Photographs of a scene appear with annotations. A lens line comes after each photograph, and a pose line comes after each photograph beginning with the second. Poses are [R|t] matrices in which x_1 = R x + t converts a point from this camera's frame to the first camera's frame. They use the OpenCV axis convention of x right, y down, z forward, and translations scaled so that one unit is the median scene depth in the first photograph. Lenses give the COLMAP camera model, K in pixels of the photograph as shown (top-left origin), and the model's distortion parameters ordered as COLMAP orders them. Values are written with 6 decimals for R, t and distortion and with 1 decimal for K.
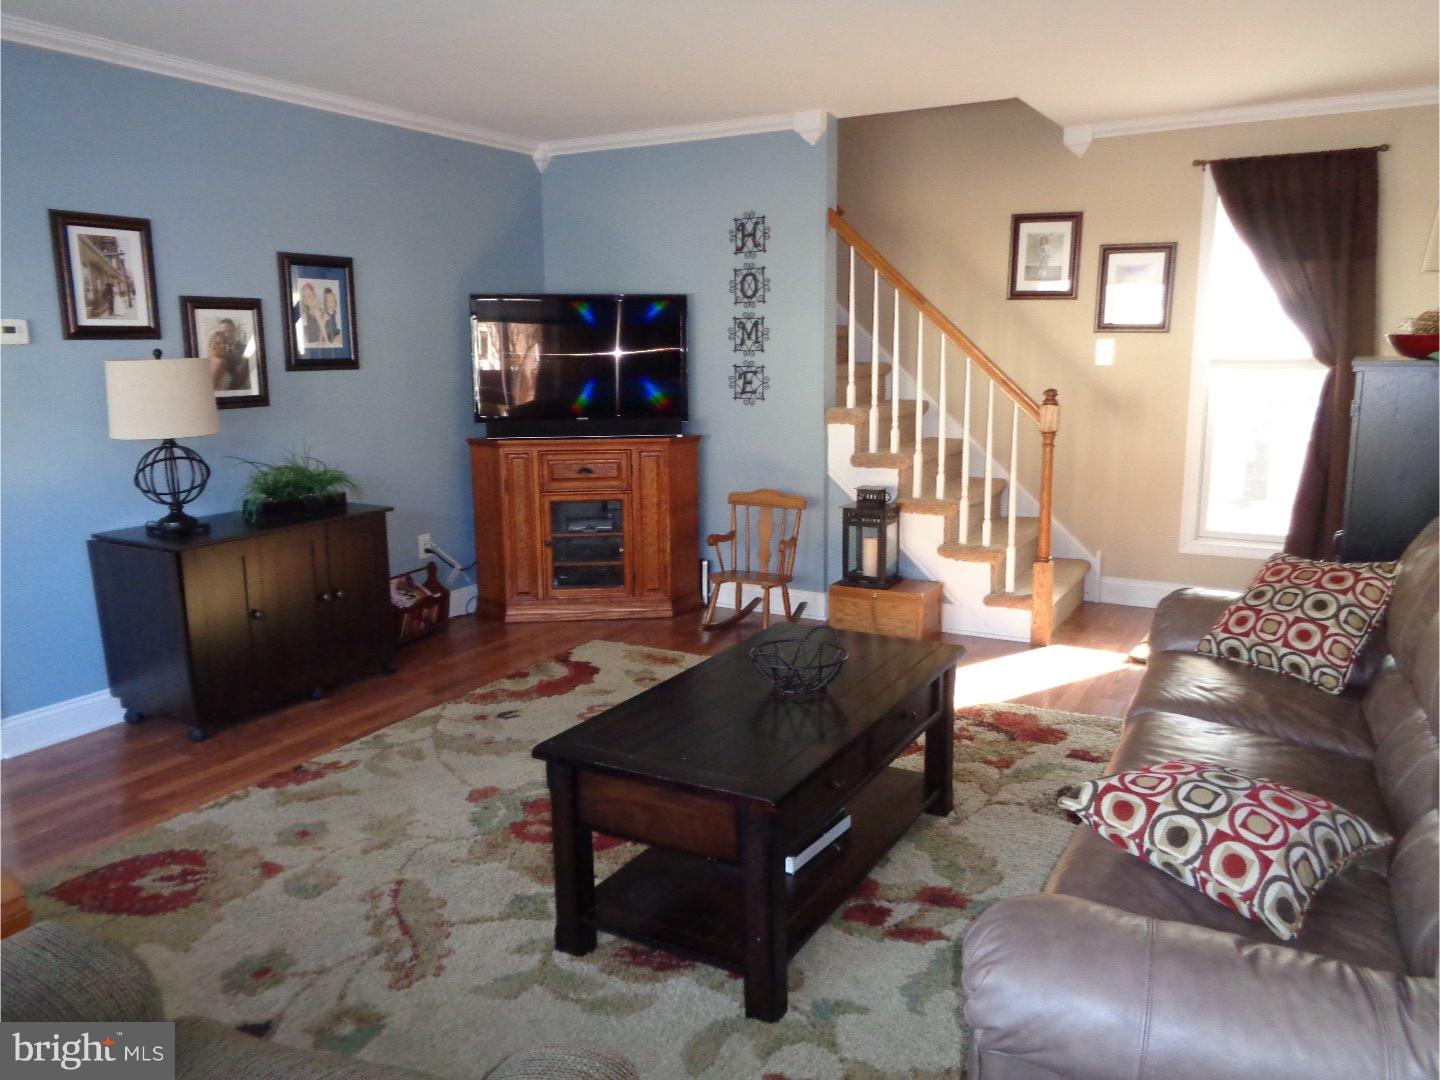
lens RADIAL K [[1078.4, 0, 722.6], [0, 1078.4, 537.9], [0, 0, 1]] dist [0.007977, -0.002722]
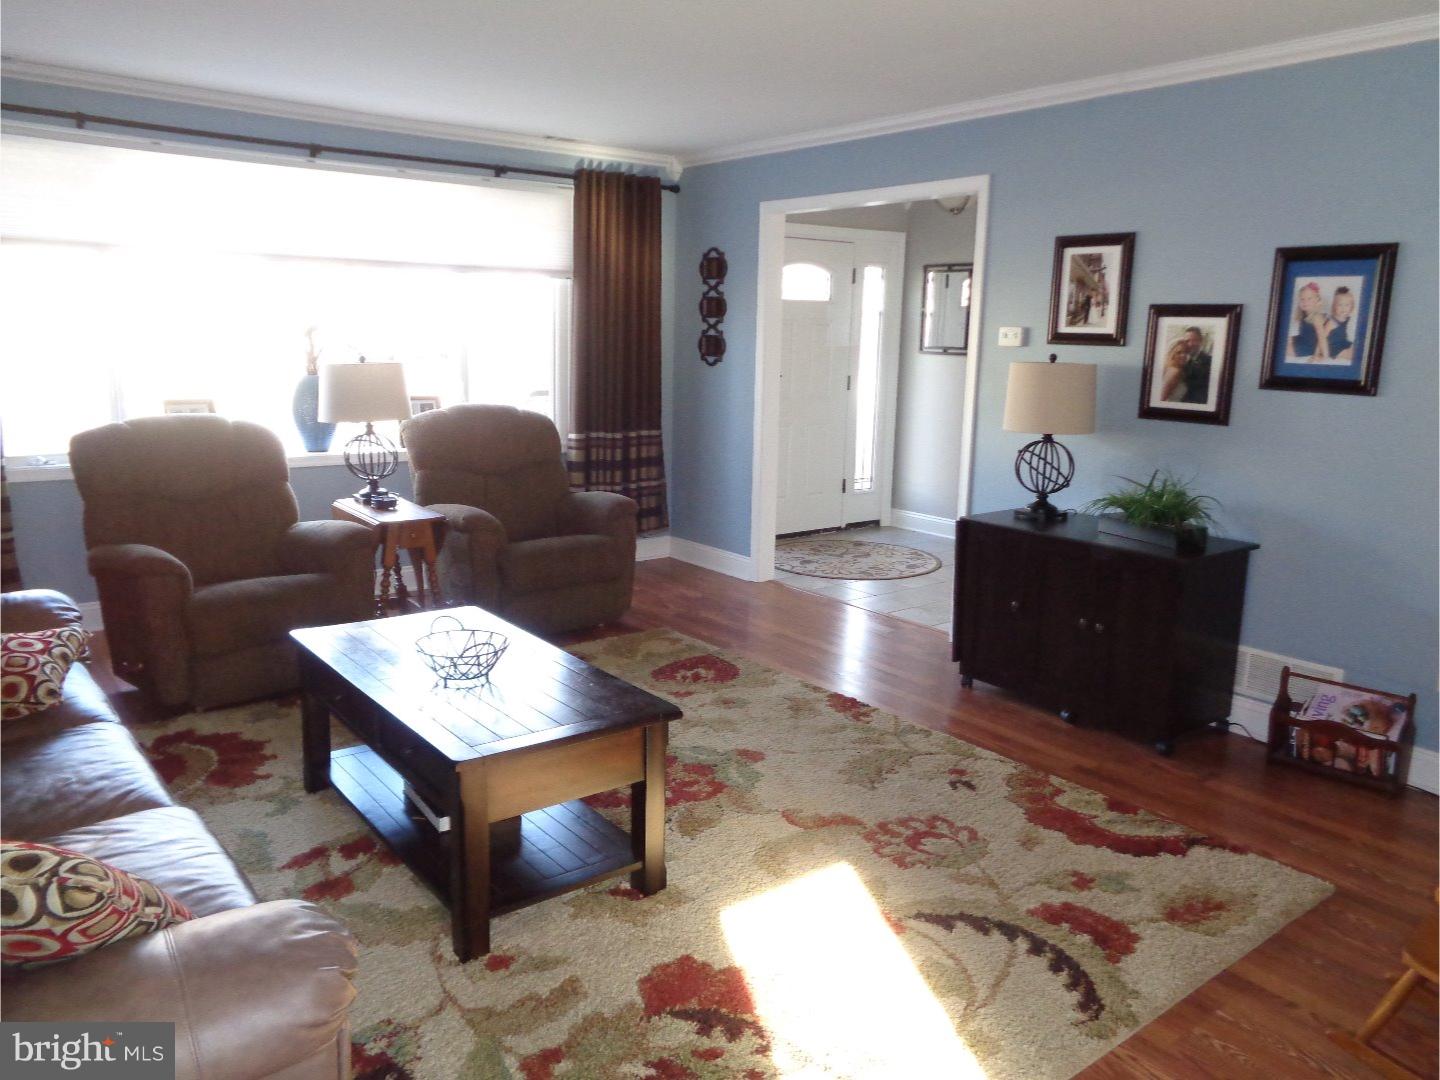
lens RADIAL K [[1078.4, 0, 725.7], [0, 1078.4, 542.0], [0, 0, 1]] dist [0.007977, -0.002722]
pose [[-0.380523, 0.179507, -0.907182, 0.623906], [-0.188630, 0.945290, 0.266169, -0.214354], [0.905329, 0.272405, -0.325844, 1.062675]]
